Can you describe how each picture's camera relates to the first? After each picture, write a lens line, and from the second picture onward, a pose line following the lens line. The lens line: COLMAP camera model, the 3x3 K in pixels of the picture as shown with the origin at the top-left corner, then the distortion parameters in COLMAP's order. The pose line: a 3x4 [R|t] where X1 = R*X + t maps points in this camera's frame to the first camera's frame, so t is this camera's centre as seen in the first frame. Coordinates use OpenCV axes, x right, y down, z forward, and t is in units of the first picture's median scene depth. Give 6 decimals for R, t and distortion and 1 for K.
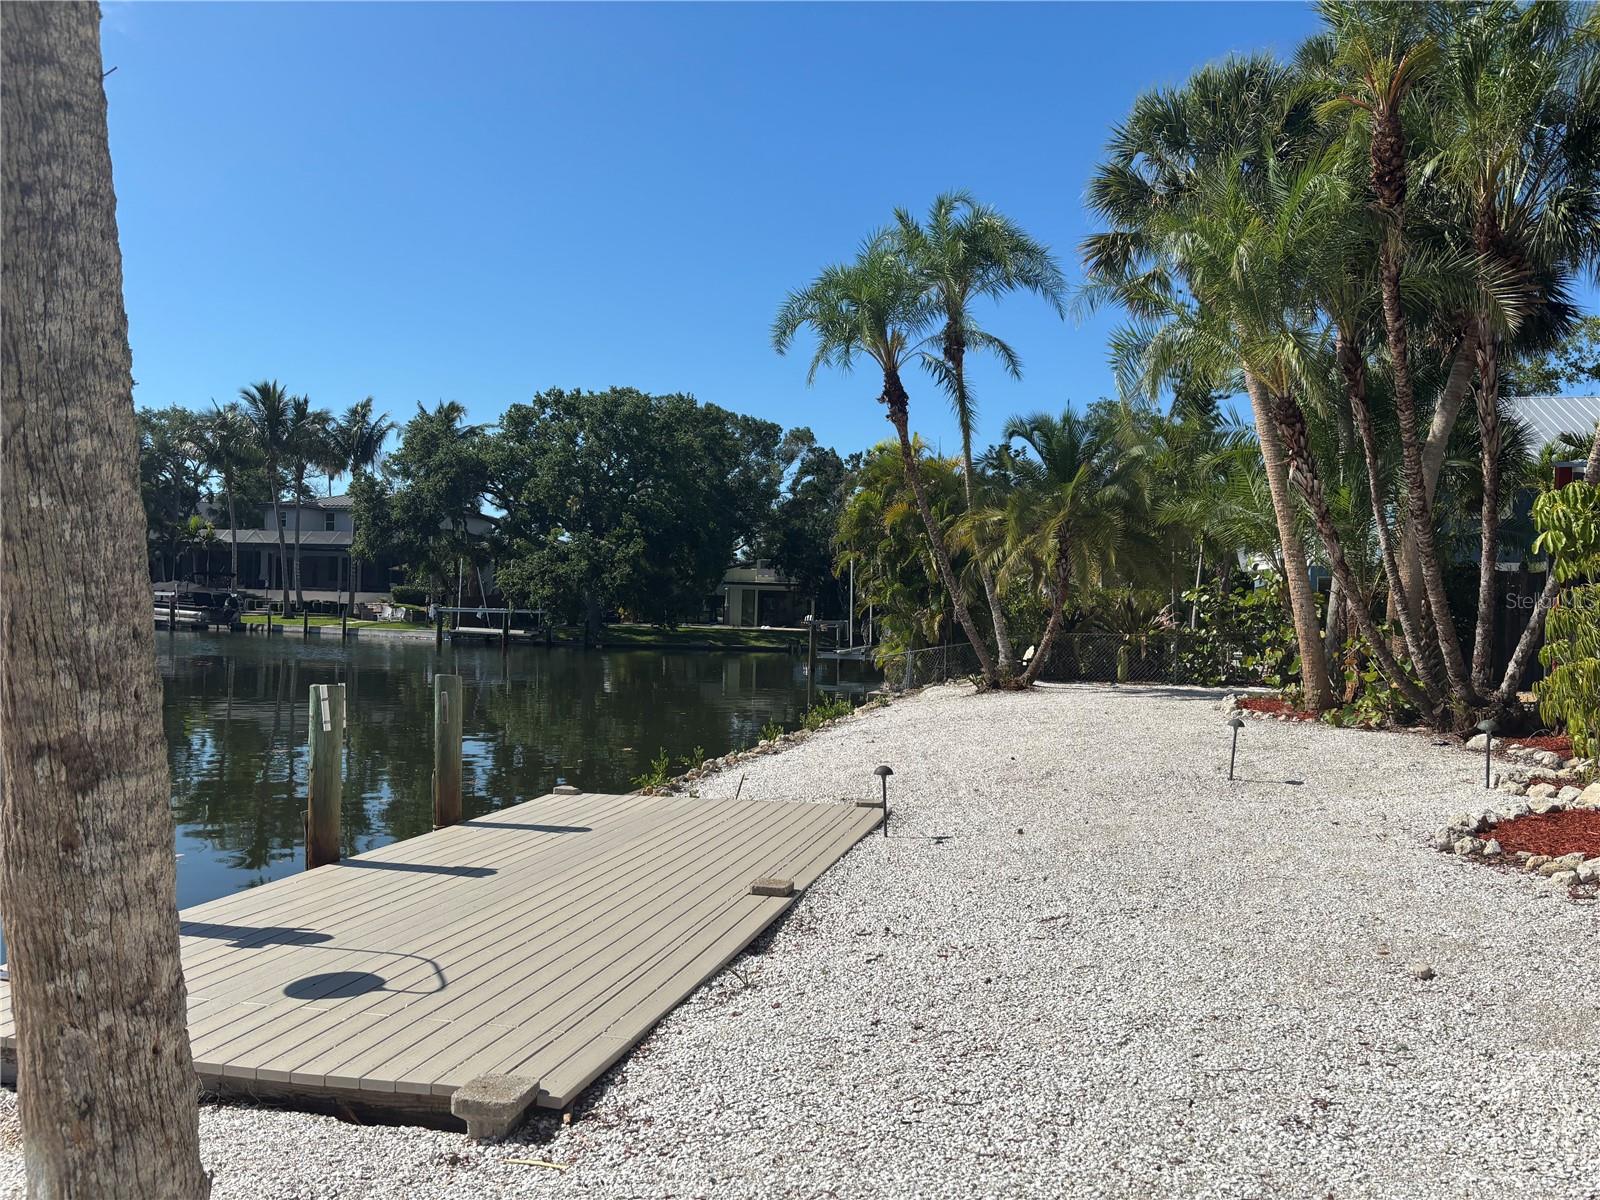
lens RADIAL K [[1199.9, 0, 792.0], [0, 1199.9, 601.1], [0, 0, 1]] dist [0.030183, -0.034425]
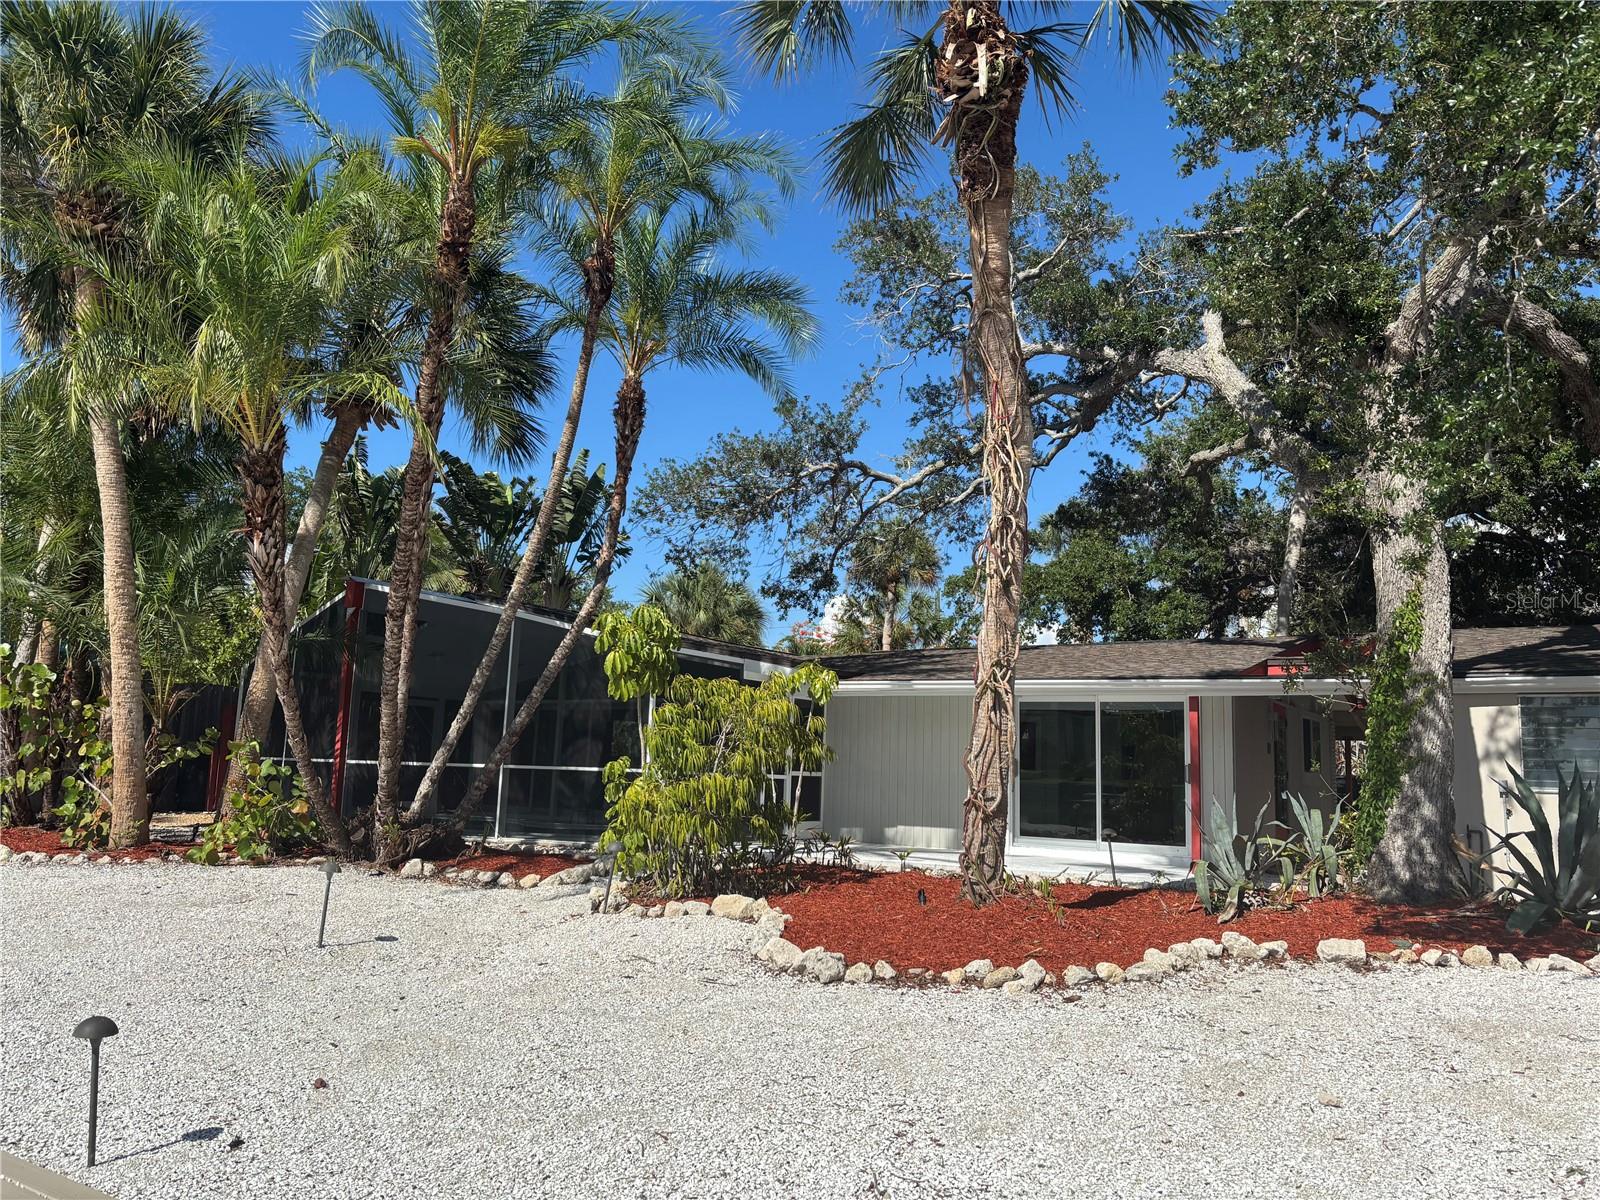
lens RADIAL K [[1199.9, 0, 798.0], [0, 1199.9, 604.6], [0, 0, 1]] dist [0.030183, -0.034425]
pose [[0.326515, 0.124677, 0.936933, -0.220442], [-0.042634, 0.992196, -0.117173, 0.011715], [-0.944230, -0.001686, 0.329282, 0.406946]]
